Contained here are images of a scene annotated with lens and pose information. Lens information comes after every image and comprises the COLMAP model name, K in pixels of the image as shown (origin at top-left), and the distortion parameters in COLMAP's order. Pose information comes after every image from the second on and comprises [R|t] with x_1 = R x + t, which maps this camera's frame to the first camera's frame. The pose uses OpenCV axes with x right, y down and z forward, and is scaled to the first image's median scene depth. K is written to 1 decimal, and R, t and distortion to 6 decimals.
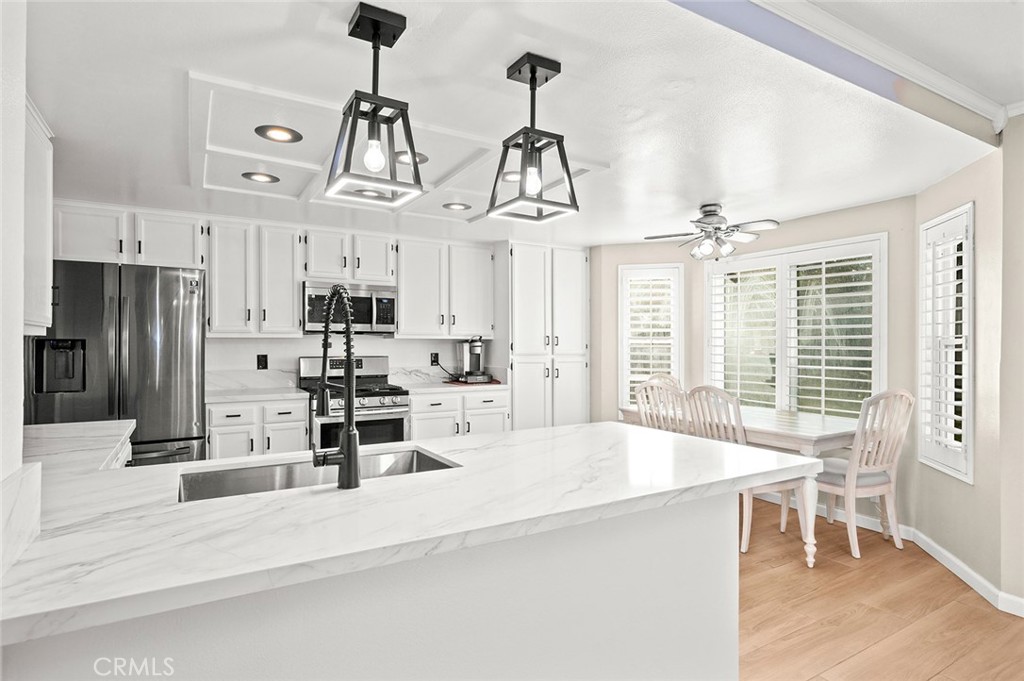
lens RADIAL K [[543.5, 0, 510.7], [0, 543.5, 343.8], [0, 0, 1]] dist [-0.000615, 0.000269]
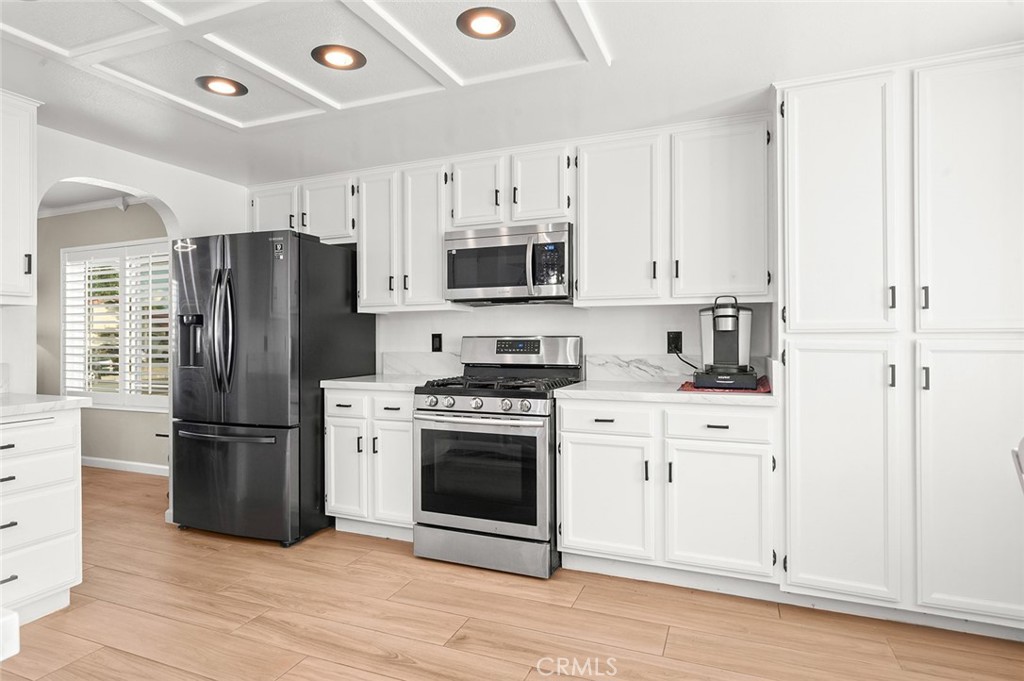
lens RADIAL K [[543.5, 0, 511.8], [0, 543.5, 335.0], [0, 0, 1]] dist [-0.000615, 0.000269]
pose [[0.611277, -0.005481, -0.791397, 0.240287], [0.006650, 0.999976, -0.001789, 0.023545], [0.791388, -0.004169, 0.611299, 0.576205]]
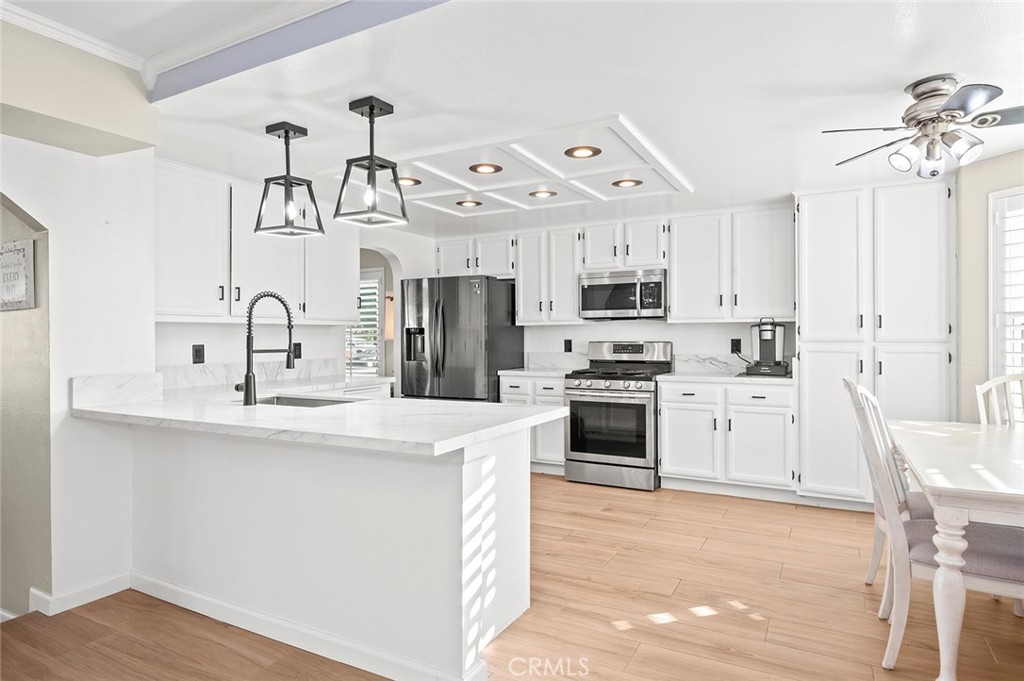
lens RADIAL K [[577.3, 0, 508.6], [0, 577.3, 337.4], [0, 0, 1]] dist [-0.006827, -0.001924]
pose [[0.513828, -0.001601, -0.857892, 0.525689], [0.007309, 0.999970, 0.002511, 0.011070], [0.857862, -0.007560, 0.513824, 0.243311]]
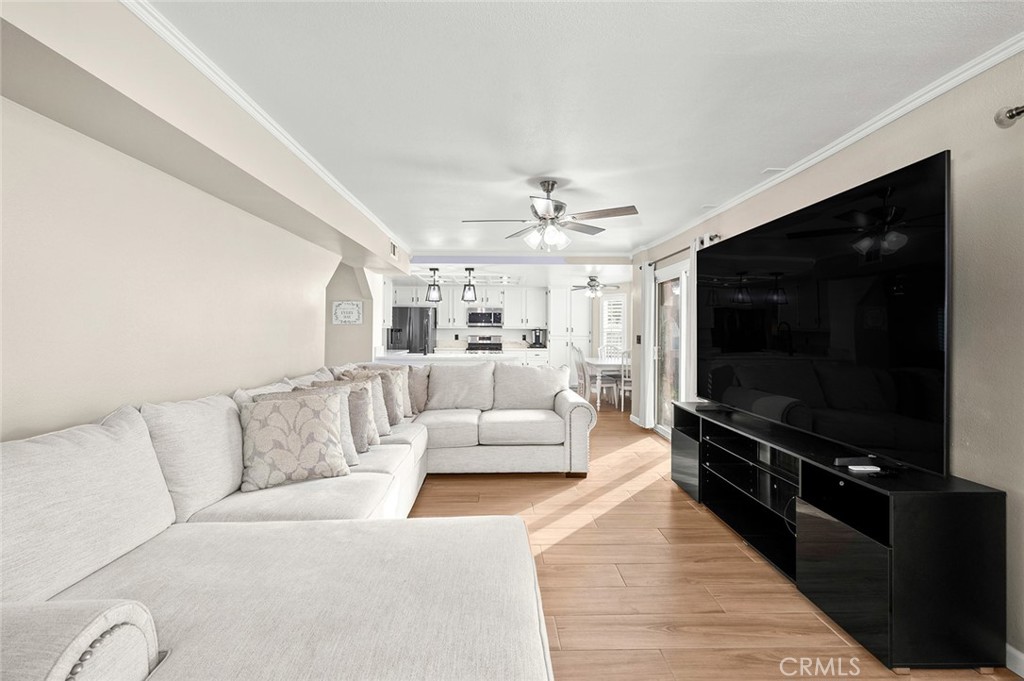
lens RADIAL K [[442.1, 0, 503.0], [0, 442.1, 334.3], [0, 0, 1]] dist [0.000881, 0.000065]
pose [[0.870952, 0.007364, -0.491313, 0.810804], [-0.004596, 0.999966, 0.006840, 0.002032], [0.491346, -0.003699, 0.870956, -0.795098]]
